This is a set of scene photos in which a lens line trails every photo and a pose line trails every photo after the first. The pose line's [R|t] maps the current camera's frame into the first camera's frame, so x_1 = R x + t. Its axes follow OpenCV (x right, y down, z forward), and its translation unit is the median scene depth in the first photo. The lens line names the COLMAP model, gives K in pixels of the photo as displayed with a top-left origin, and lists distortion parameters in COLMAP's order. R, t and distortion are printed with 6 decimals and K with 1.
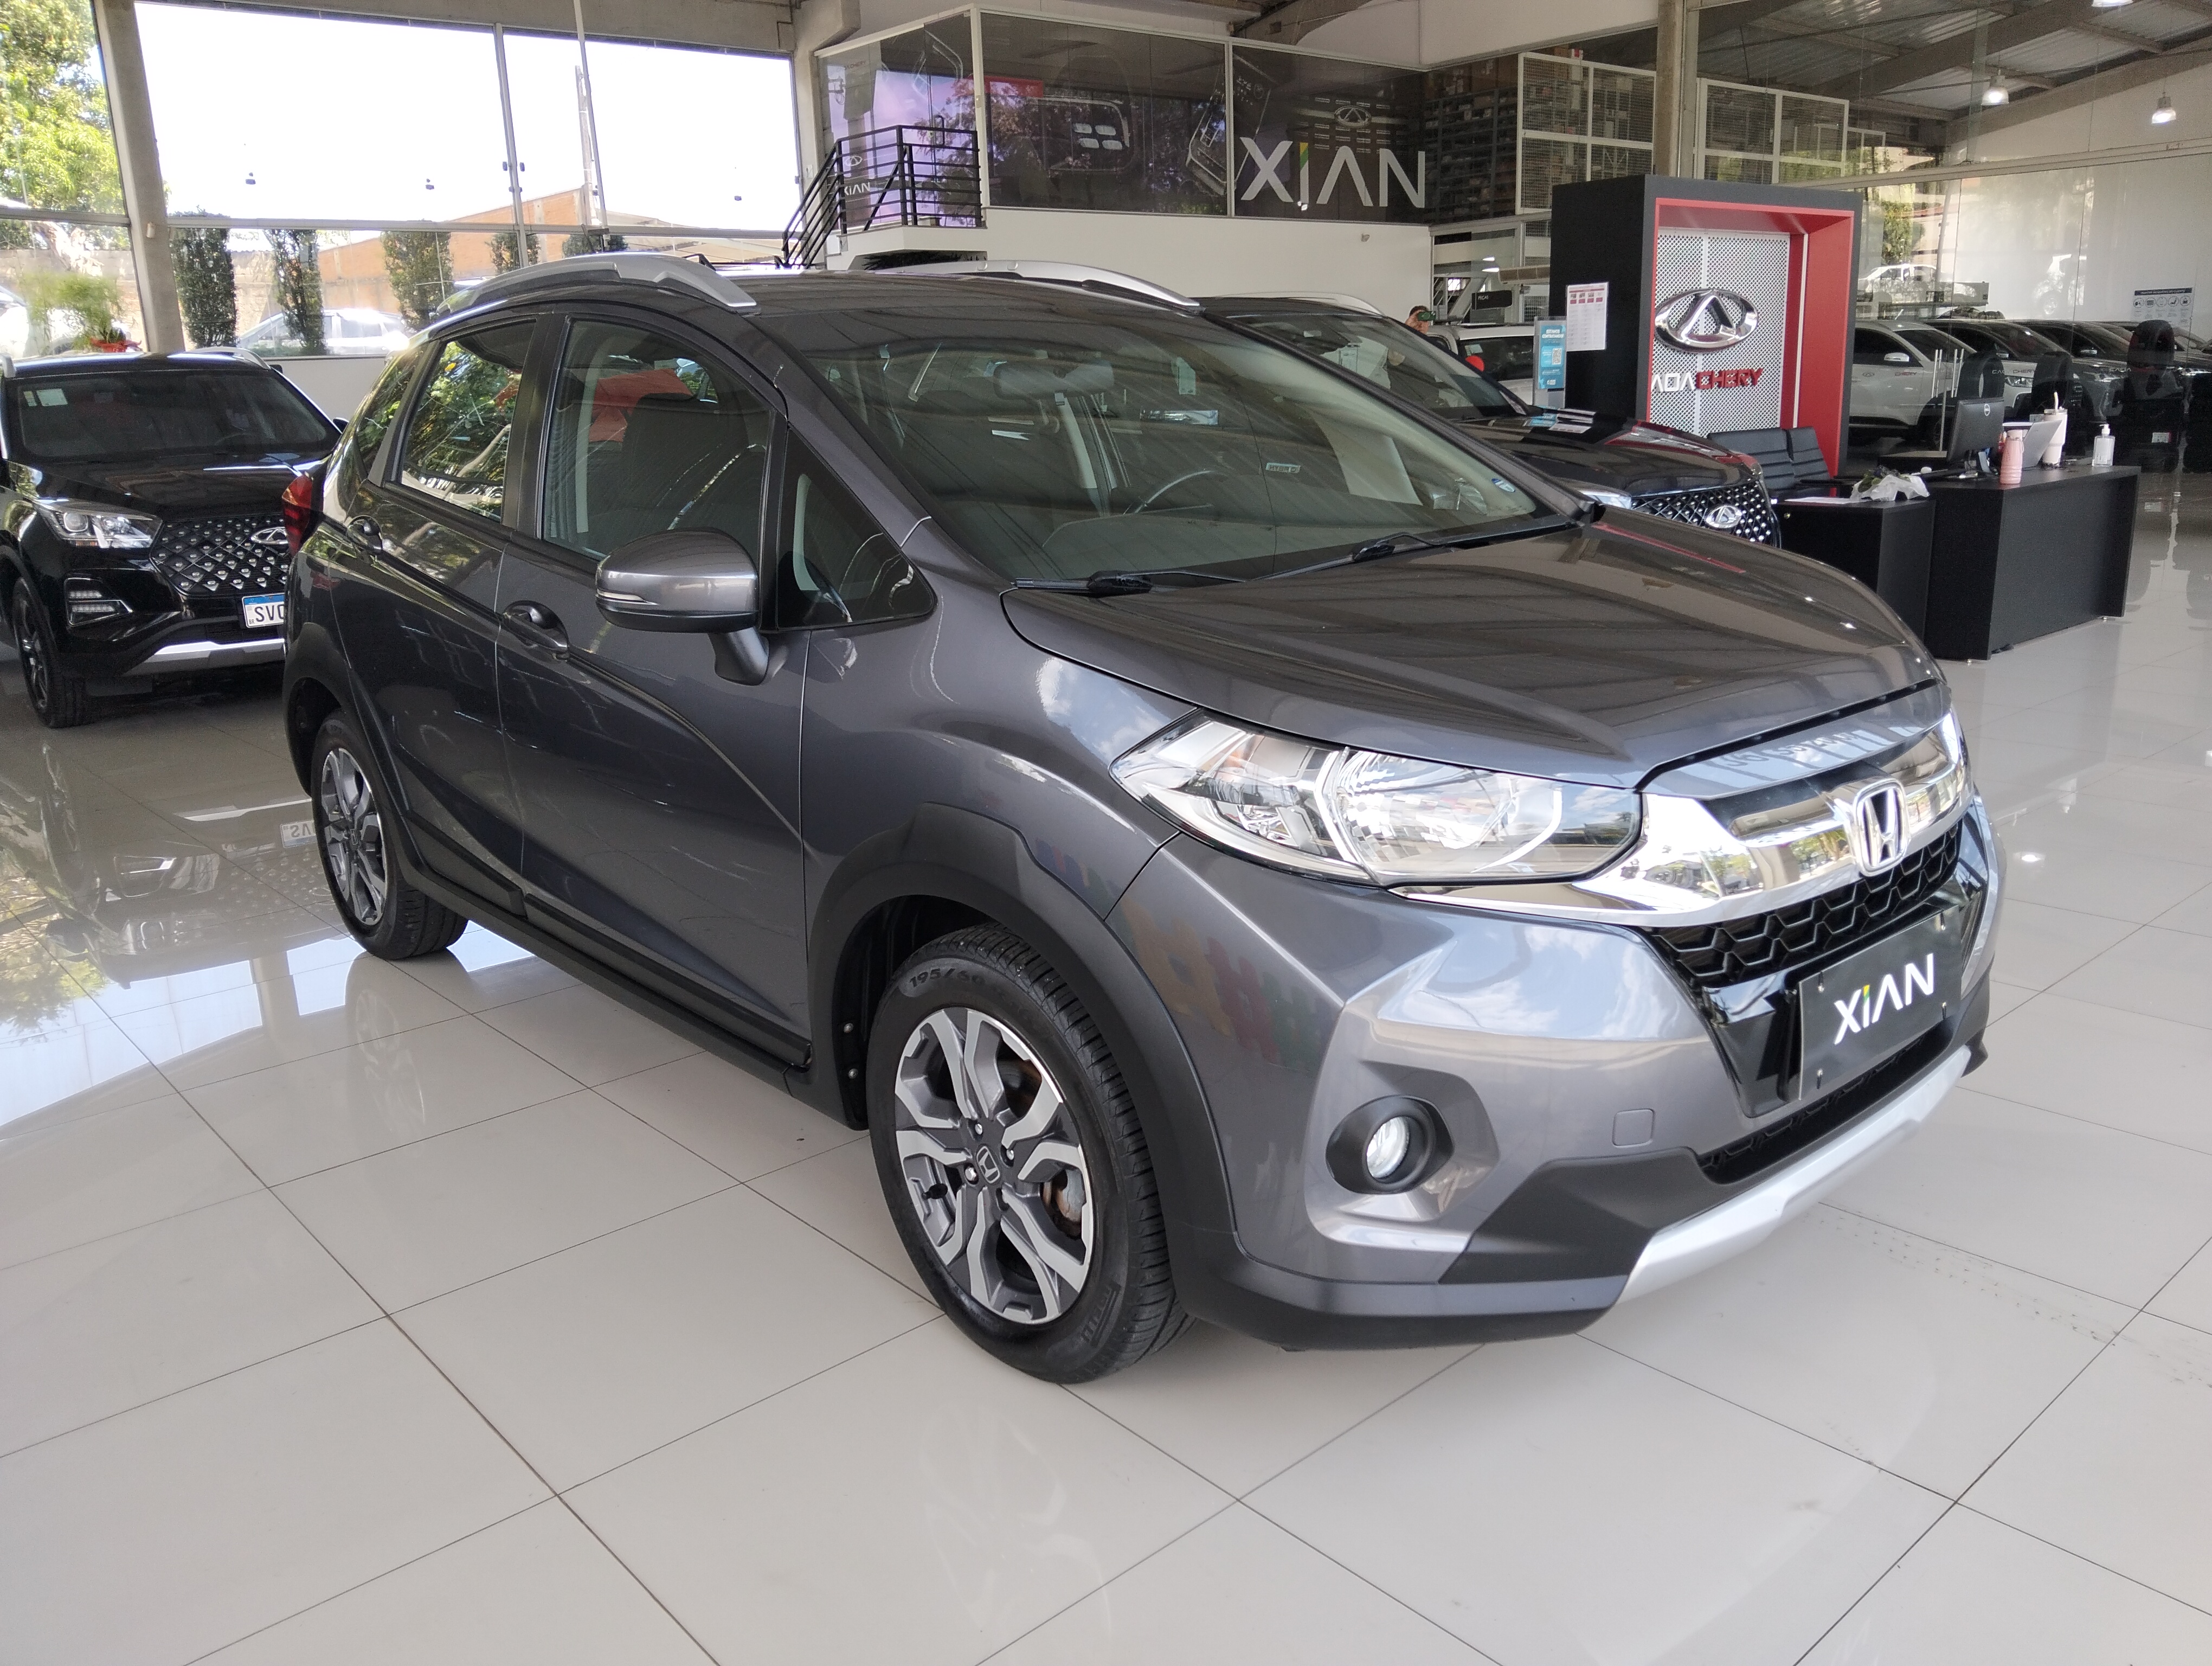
lens RADIAL K [[1728.1, 0, 1106.0], [0, 1728.1, 833.0], [0, 0, 1]] dist [0.032718, -0.089950]
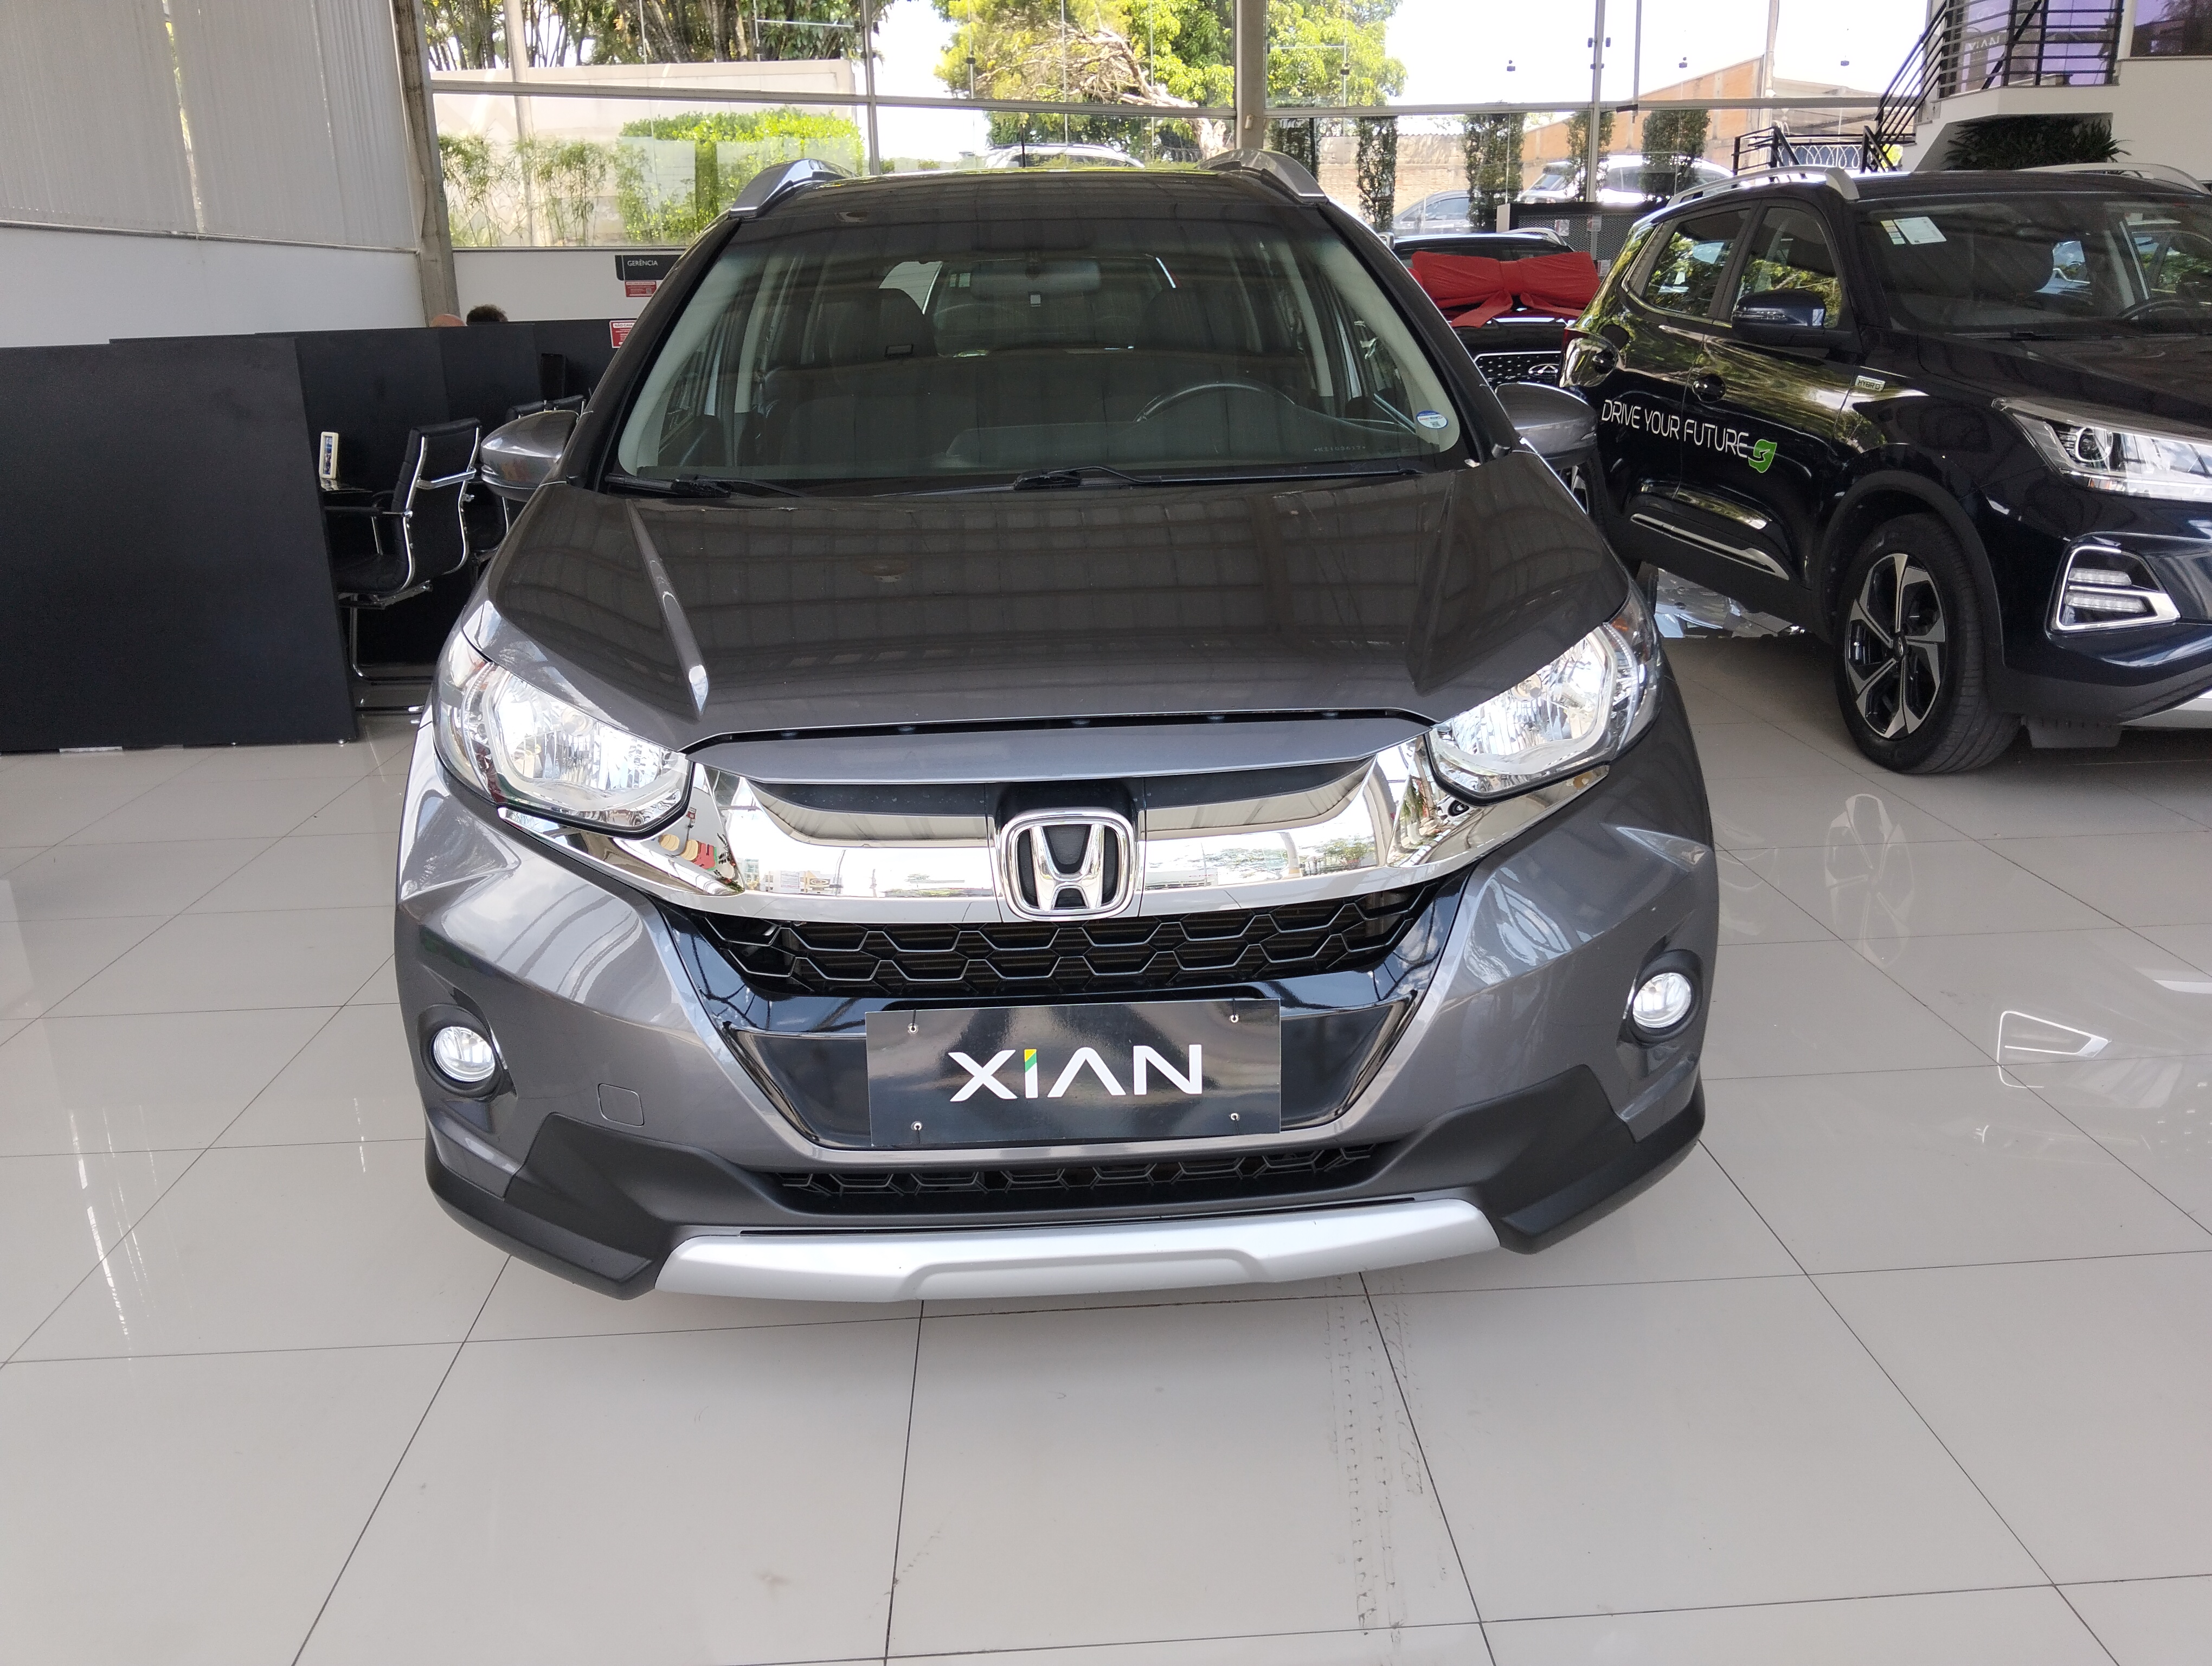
lens RADIAL K [[1728.1, 0, 1106.0], [0, 1728.1, 833.0], [0, 0, 1]] dist [0.032718, -0.089950]
pose [[0.783266, 0.198605, -0.589110, 0.104653], [-0.160945, 0.980073, 0.116419, -0.012621], [0.600492, 0.003627, 0.799622, 0.043533]]
